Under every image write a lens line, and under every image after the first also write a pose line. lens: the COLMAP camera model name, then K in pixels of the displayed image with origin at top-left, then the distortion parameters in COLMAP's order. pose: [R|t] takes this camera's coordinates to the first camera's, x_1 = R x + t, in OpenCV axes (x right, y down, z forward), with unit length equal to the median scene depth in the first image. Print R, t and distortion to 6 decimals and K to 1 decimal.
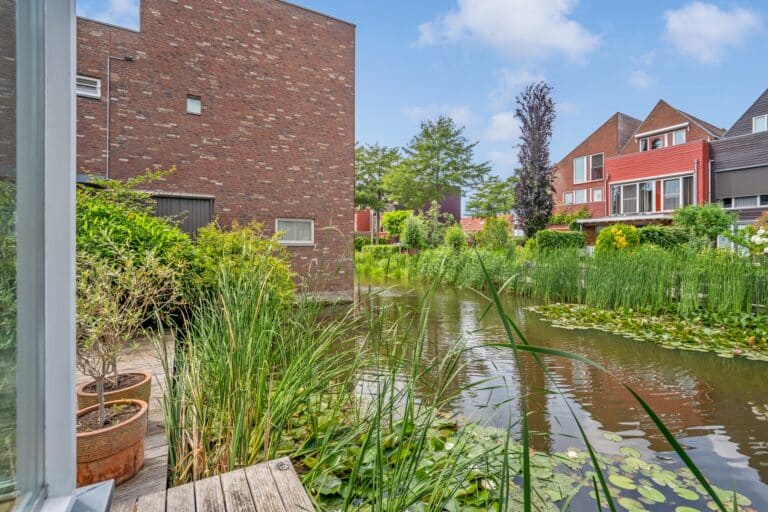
lens RADIAL K [[360.6, 0, 389.1], [0, 360.6, 258.3], [0, 0, 1]] dist [-0.034541, 0.008263]
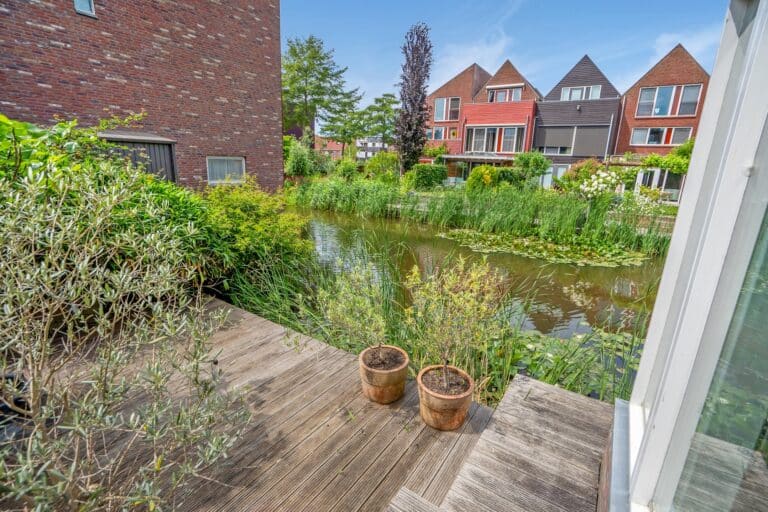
lens RADIAL K [[337.6, 0, 384.9], [0, 337.6, 258.2], [0, 0, 1]] dist [-0.031592, 0.005080]
pose [[0.900441, -0.098349, 0.423714, -0.221651], [-0.006159, 0.971124, 0.238498, -0.050622], [-0.434934, -0.217363, 0.873834, 0.002940]]
